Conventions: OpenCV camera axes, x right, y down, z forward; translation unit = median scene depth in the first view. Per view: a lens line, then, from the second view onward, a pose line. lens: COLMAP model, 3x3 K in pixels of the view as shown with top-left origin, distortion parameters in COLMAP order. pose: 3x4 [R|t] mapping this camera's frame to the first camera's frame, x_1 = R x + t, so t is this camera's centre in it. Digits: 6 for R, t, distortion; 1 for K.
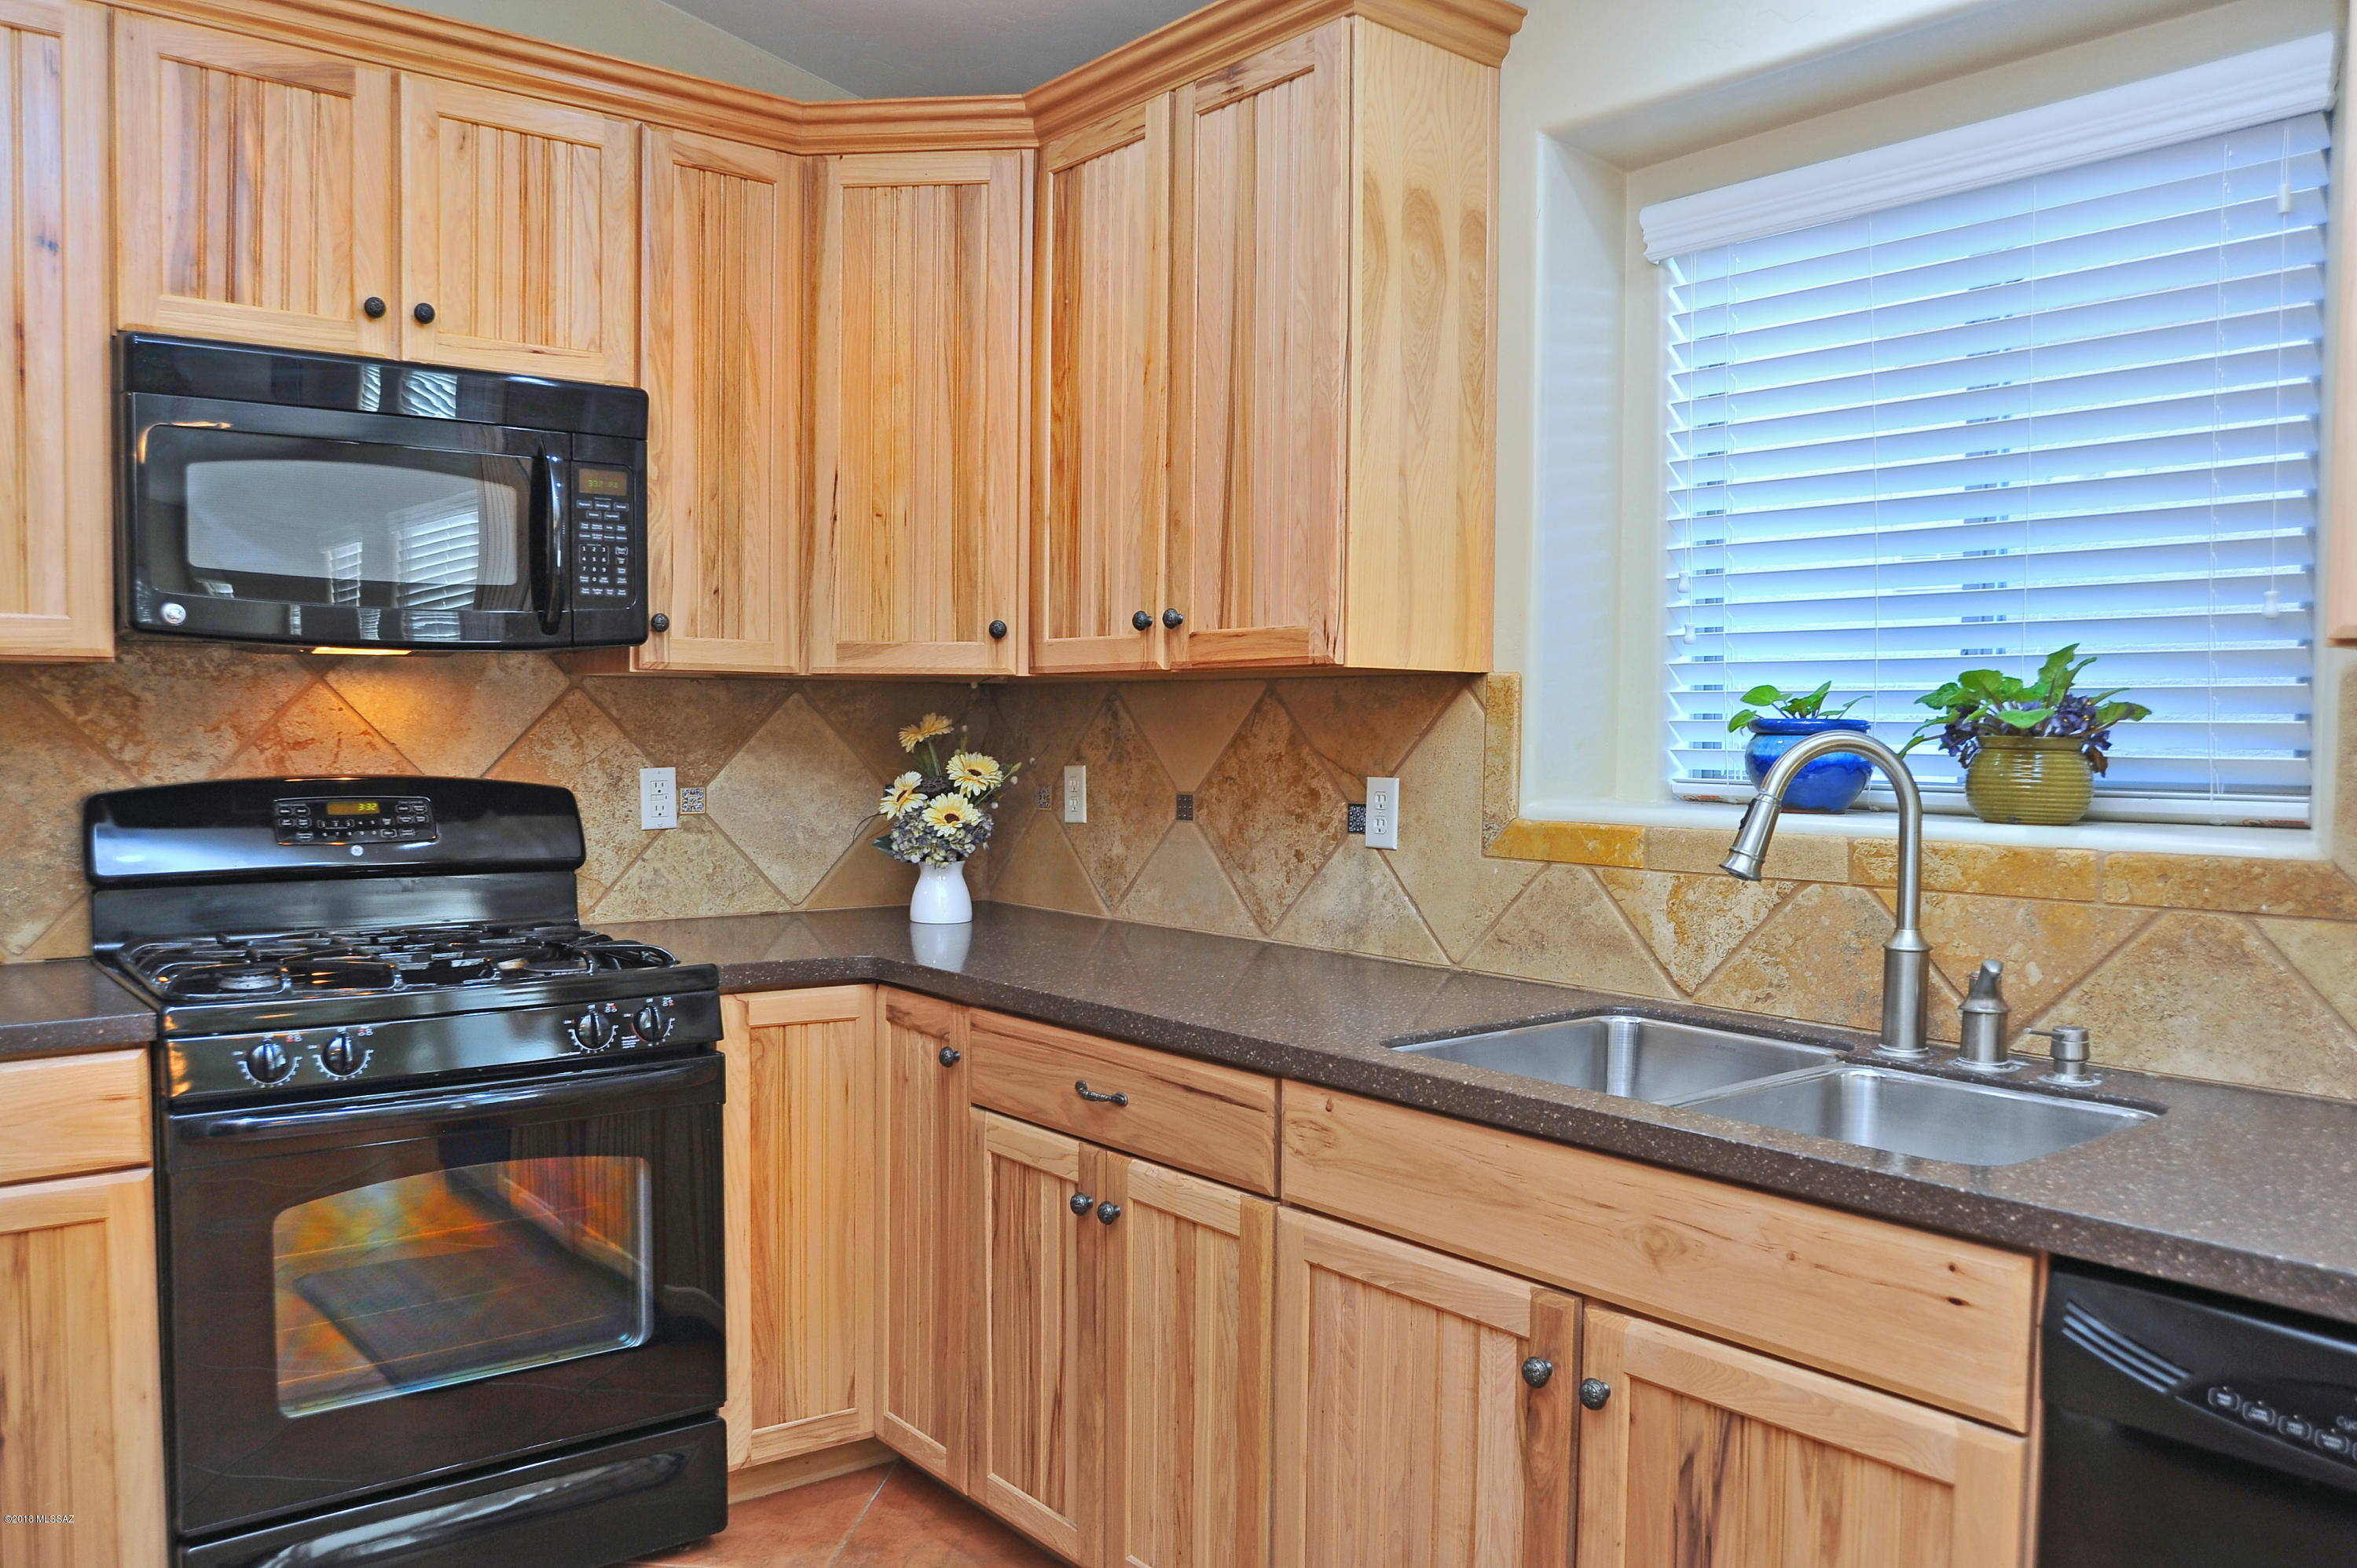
lens RADIAL K [[1759.1, 0, 1174.2], [0, 1759.1, 814.0], [0, 0, 1]] dist [-0.070521, 0.030552]
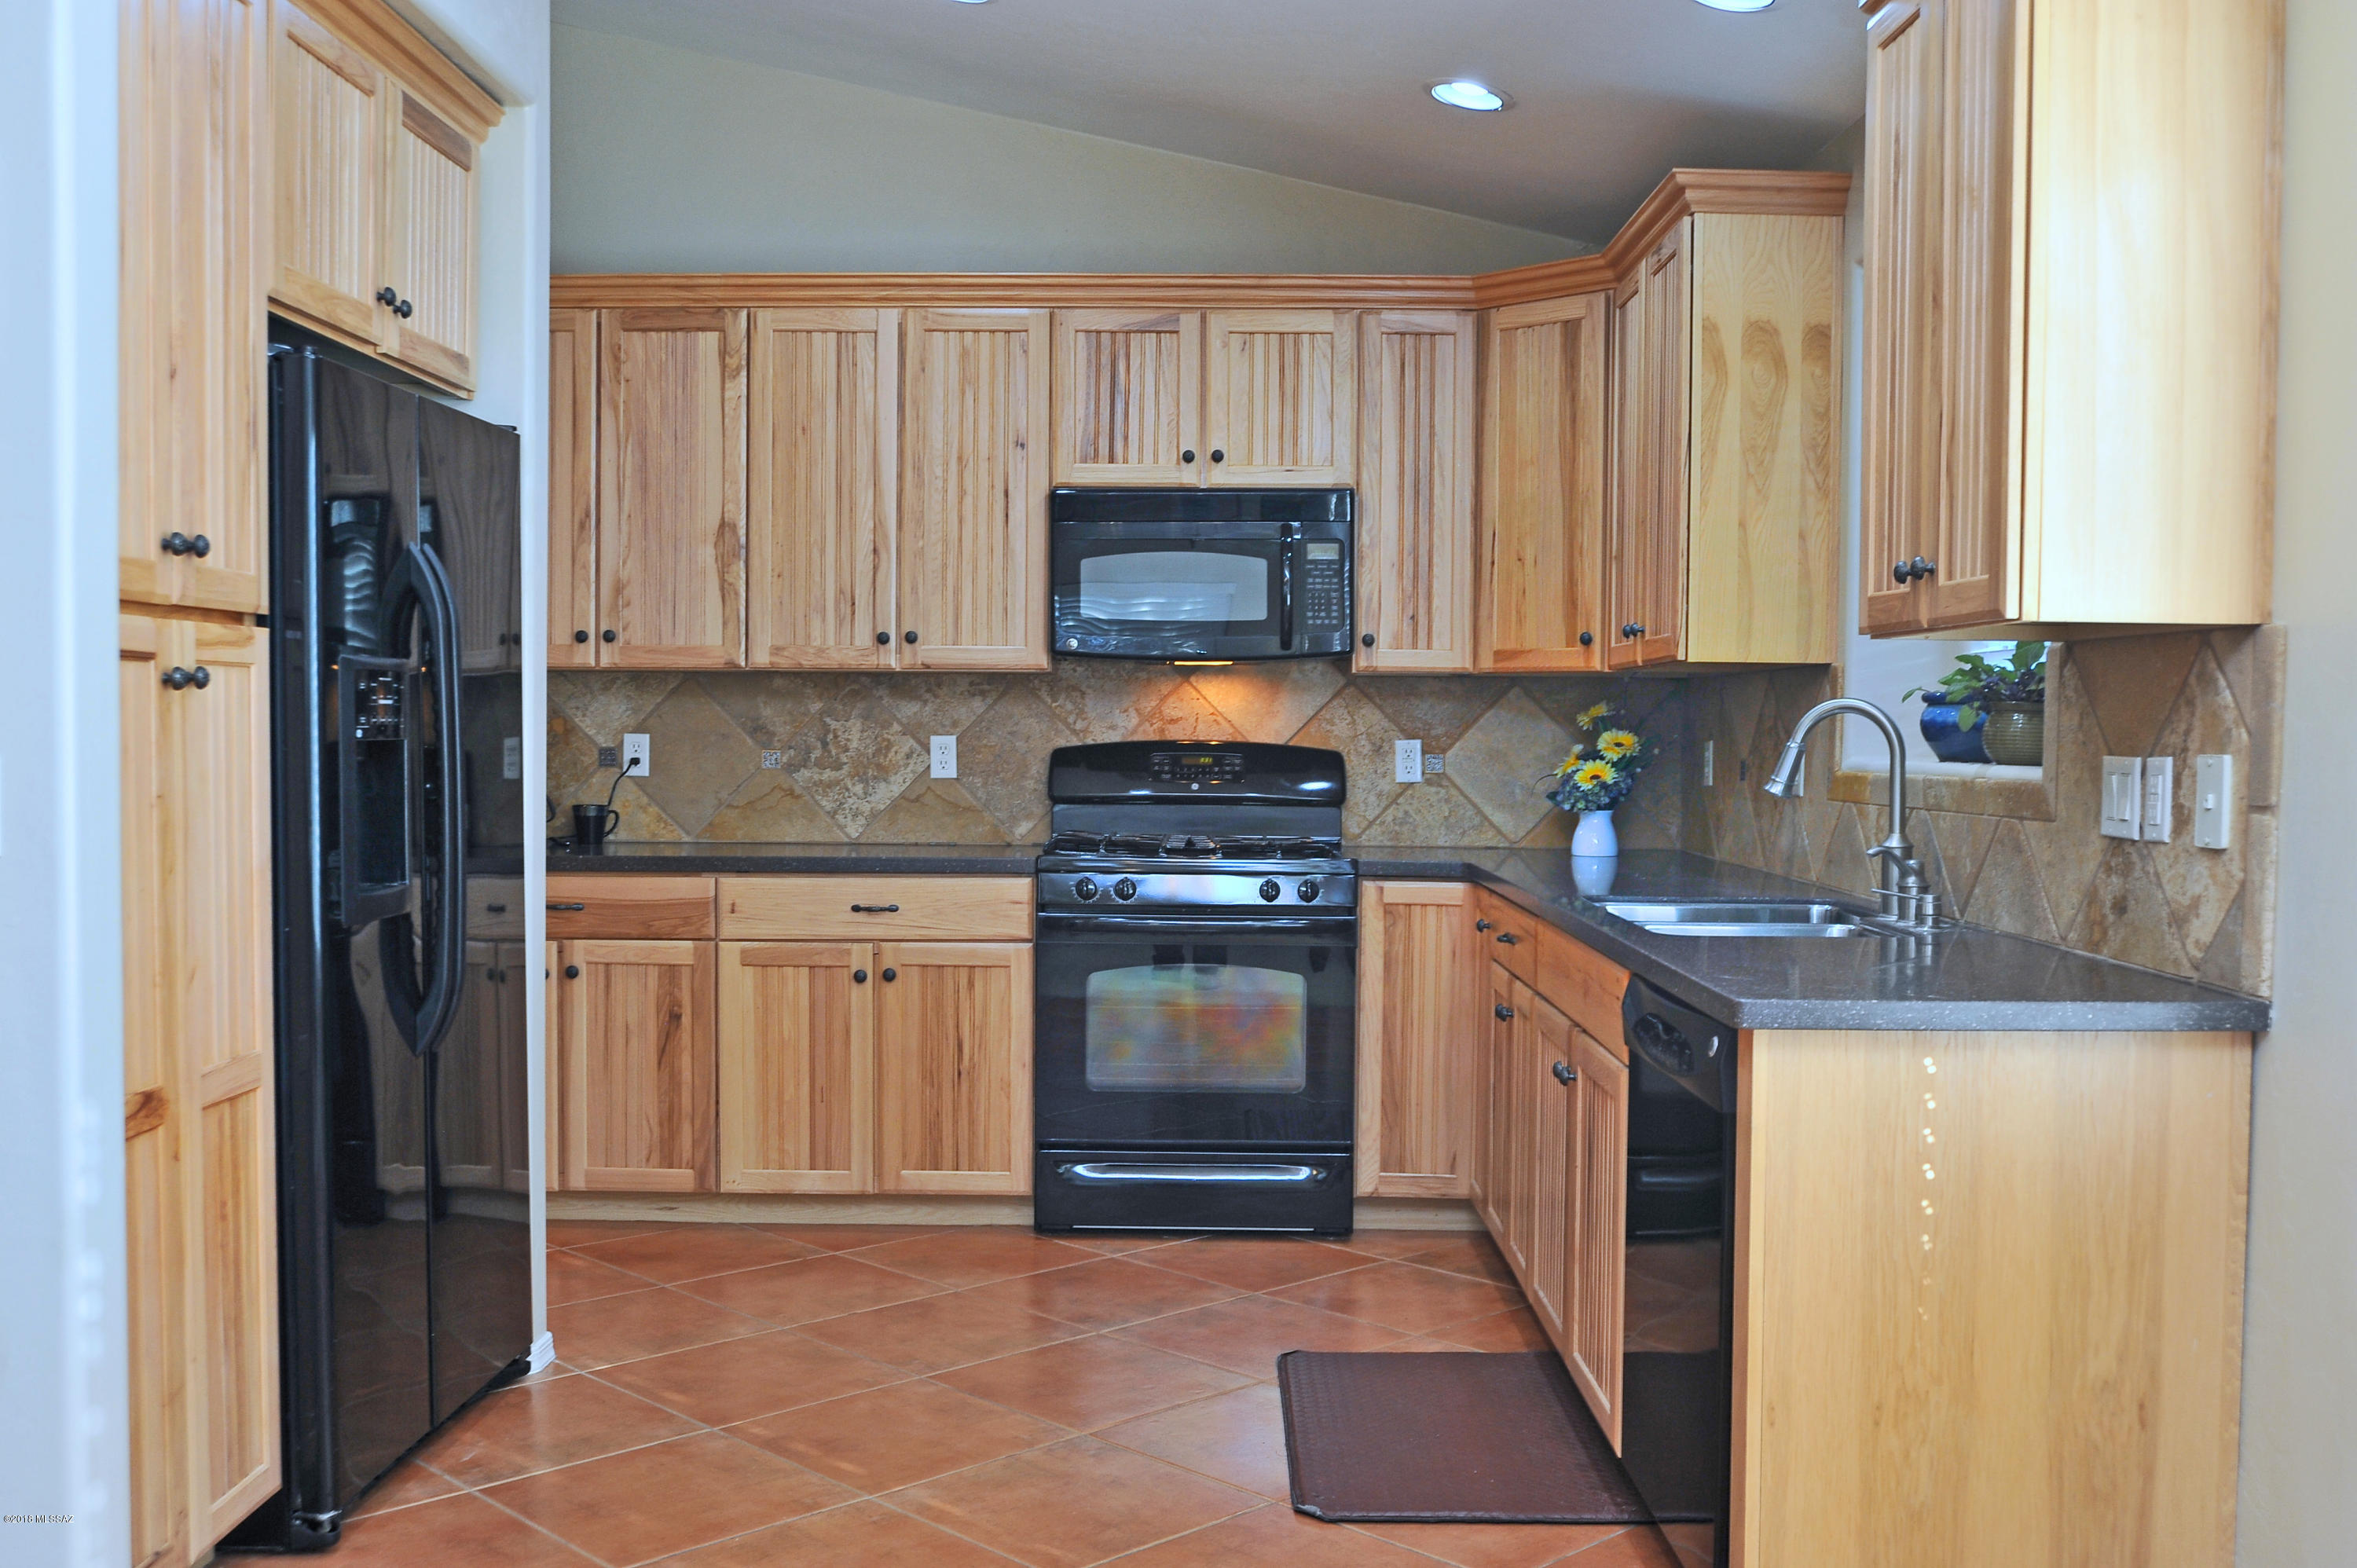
lens RADIAL K [[2222.1, 0, 1183.3], [0, 2222.1, 814.2], [0, 0, 1]] dist [-0.065012, 0.002518]
pose [[0.770344, 0.022139, -0.637244, 0.840745], [-0.033645, 0.999416, -0.005951, 0.059912], [0.636741, 0.026024, 0.770639, -0.598954]]
